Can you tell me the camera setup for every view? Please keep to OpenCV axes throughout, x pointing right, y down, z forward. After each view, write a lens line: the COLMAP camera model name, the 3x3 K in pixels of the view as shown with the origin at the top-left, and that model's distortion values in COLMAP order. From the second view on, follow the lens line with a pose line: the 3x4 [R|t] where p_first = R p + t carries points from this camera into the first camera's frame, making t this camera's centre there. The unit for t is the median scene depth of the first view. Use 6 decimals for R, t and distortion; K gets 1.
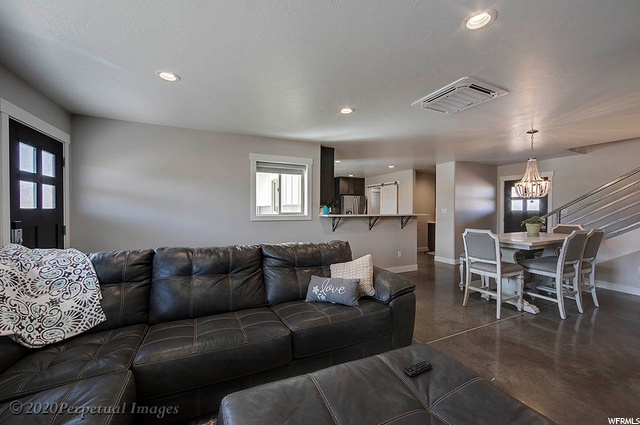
lens RADIAL K [[254.0, 0, 318.9], [0, 254.0, 212.8], [0, 0, 1]] dist [-0.013061, 0.002024]
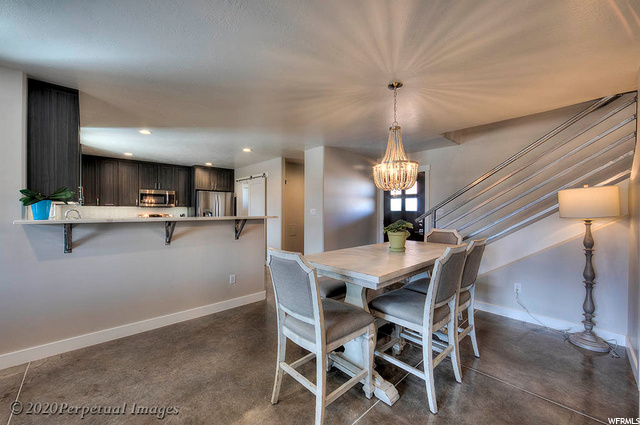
lens RADIAL K [[254.0, 0, 322.1], [0, 254.0, 212.2], [0, 0, 1]] dist [-0.013061, 0.002024]
pose [[0.947850, -0.002318, 0.318708, 0.320436], [0.004754, 0.999965, -0.006867, -0.000193], [-0.318681, 0.008024, 0.947828, 0.311813]]
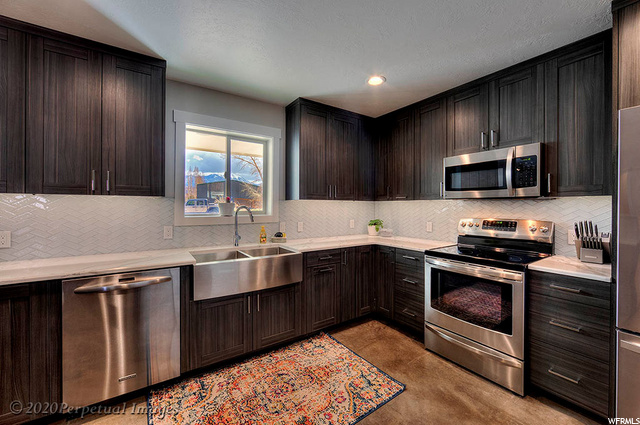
lens RADIAL K [[254.0, 0, 325.8], [0, 254.0, 209.8], [0, 0, 1]] dist [-0.013061, 0.002024]
pose [[0.172163, 0.001870, -0.985067, 0.332148], [-0.008534, 0.999963, 0.000406, -0.016383], [0.985031, 0.008337, 0.172173, 1.293165]]
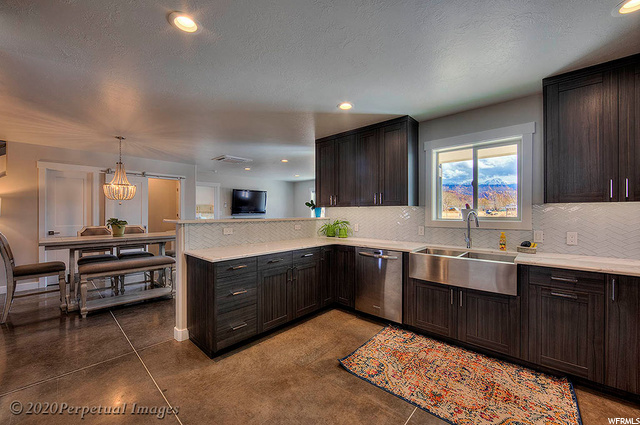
lens RADIAL K [[254.0, 0, 316.4], [0, 254.0, 213.0], [0, 0, 1]] dist [-0.013061, 0.002024]
pose [[-0.925775, -0.002622, -0.378067, 0.324719], [-0.006477, 0.999939, 0.008927, -0.021796], [0.378020, 0.010713, -0.925735, 1.558367]]
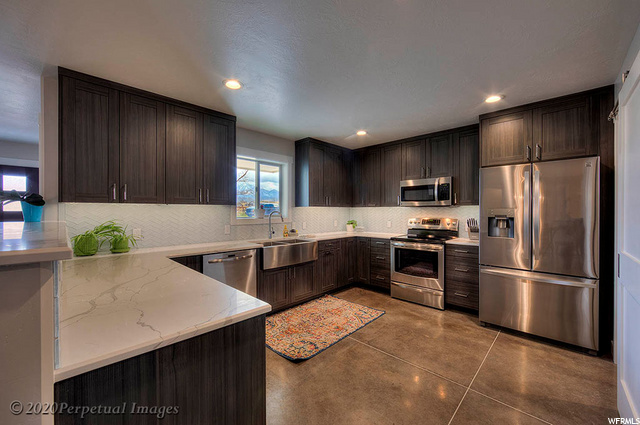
lens RADIAL K [[254.0, 0, 319.6], [0, 254.0, 213.8], [0, 0, 1]] dist [-0.013061, 0.002024]
pose [[0.357925, 0.001476, -0.933749, 0.523070], [-0.002415, 0.999997, 0.000655, -0.015409], [0.933747, 0.002020, 0.357928, 1.099868]]
